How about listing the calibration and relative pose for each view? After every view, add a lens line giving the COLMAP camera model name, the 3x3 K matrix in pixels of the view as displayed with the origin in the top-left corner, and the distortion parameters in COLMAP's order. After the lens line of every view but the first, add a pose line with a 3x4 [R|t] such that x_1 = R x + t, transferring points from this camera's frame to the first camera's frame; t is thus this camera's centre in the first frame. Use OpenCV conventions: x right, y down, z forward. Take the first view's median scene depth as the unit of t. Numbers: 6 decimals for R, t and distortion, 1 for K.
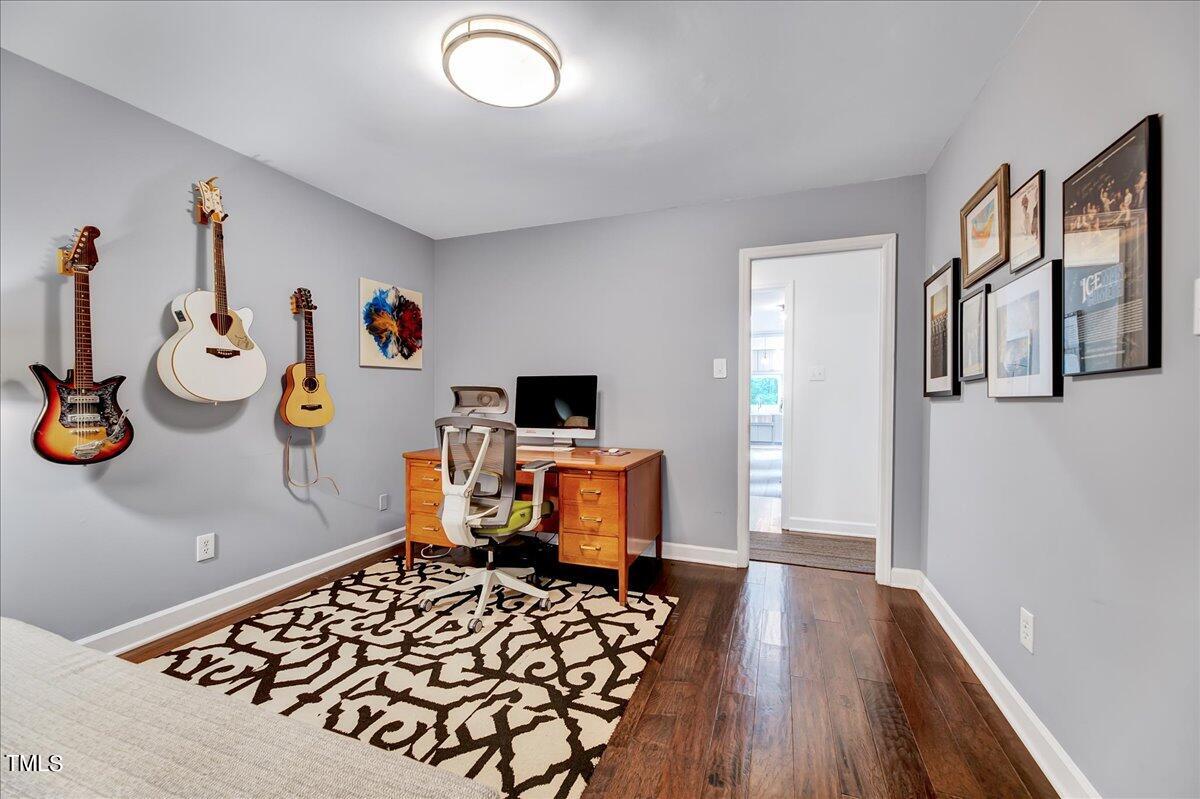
lens RADIAL K [[487.8, 0, 591.9], [0, 487.8, 402.2], [0, 0, 1]] dist [-0.000198, -0.002401]
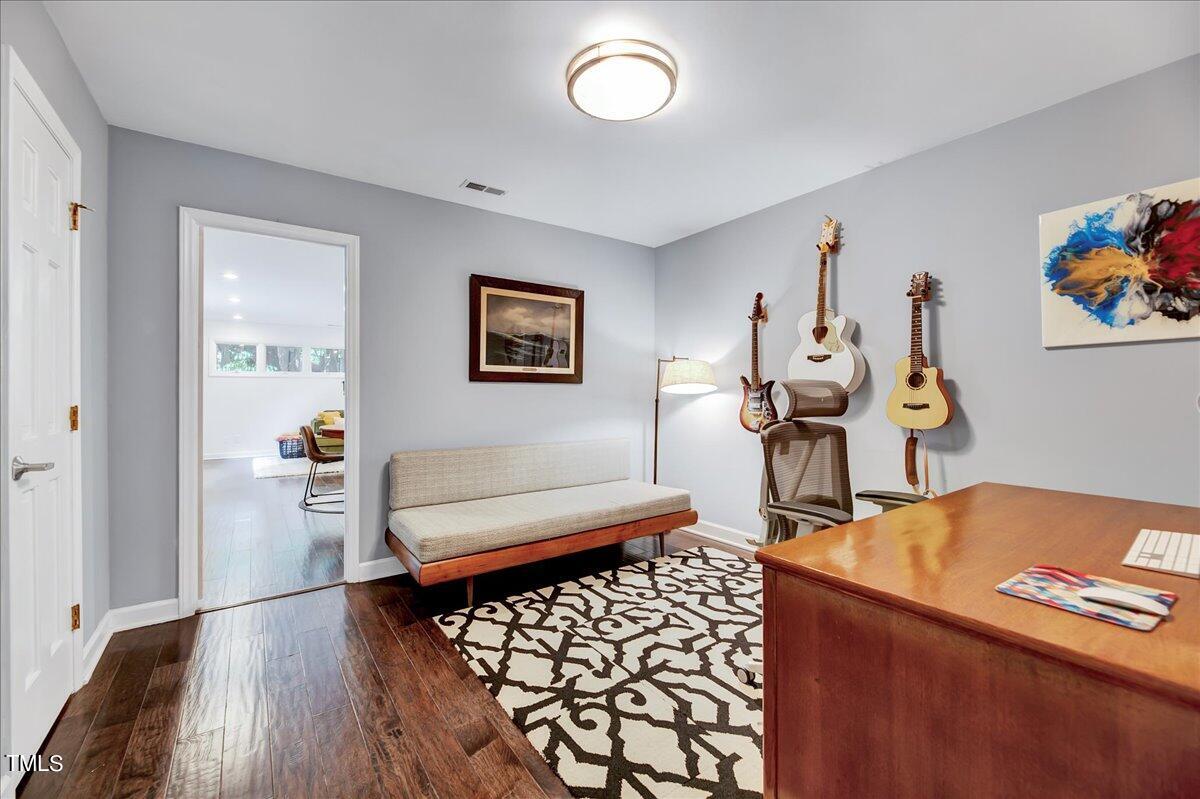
lens RADIAL K [[487.8, 0, 602.1], [0, 487.8, 391.3], [0, 0, 1]] dist [-0.000198, -0.002401]
pose [[-0.547173, -0.002612, -0.837016, 0.689628], [-0.011775, 0.999920, 0.004577, -0.020898], [0.836937, 0.012360, -0.547160, 1.476307]]
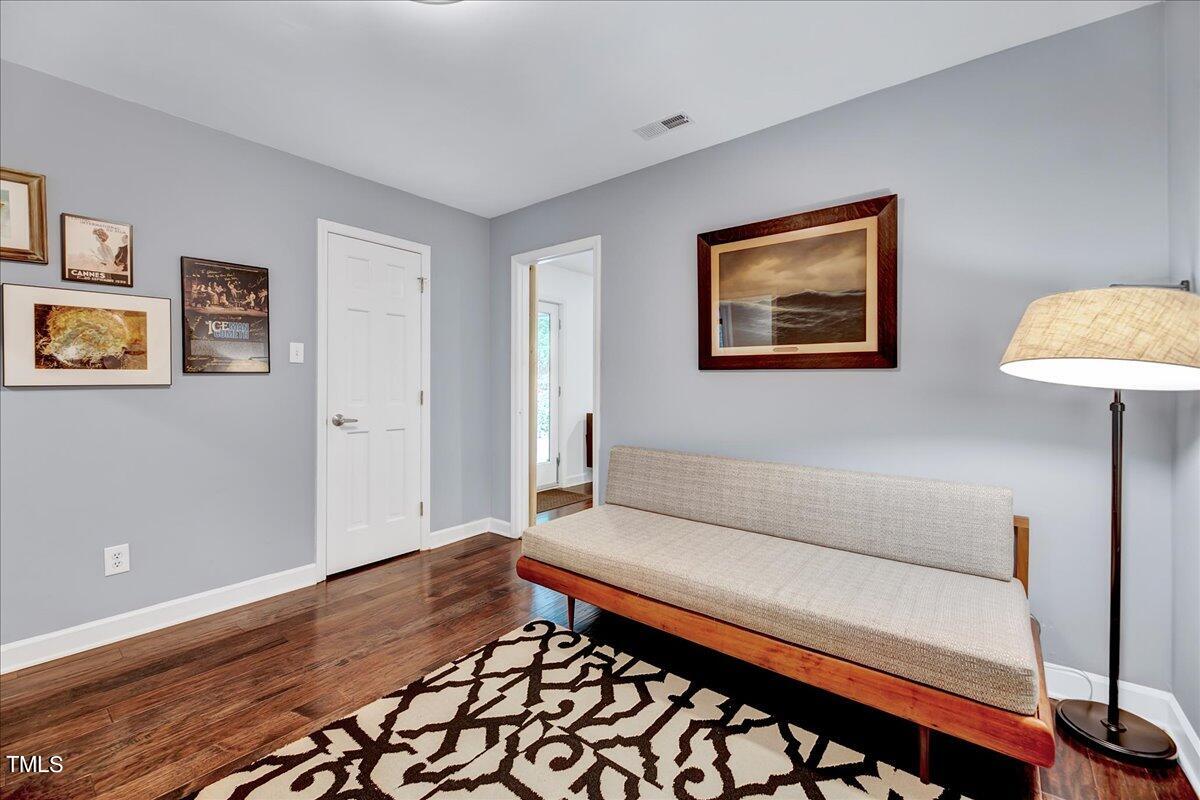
lens RADIAL K [[487.8, 0, 598.5], [0, 487.8, 382.3], [0, 0, 1]] dist [-0.000198, -0.002401]
pose [[-0.953455, -0.002573, 0.301525, -0.624203], [0.000612, 0.999945, 0.010466, -0.021984], [-0.301535, 0.010163, -0.953401, 1.533718]]
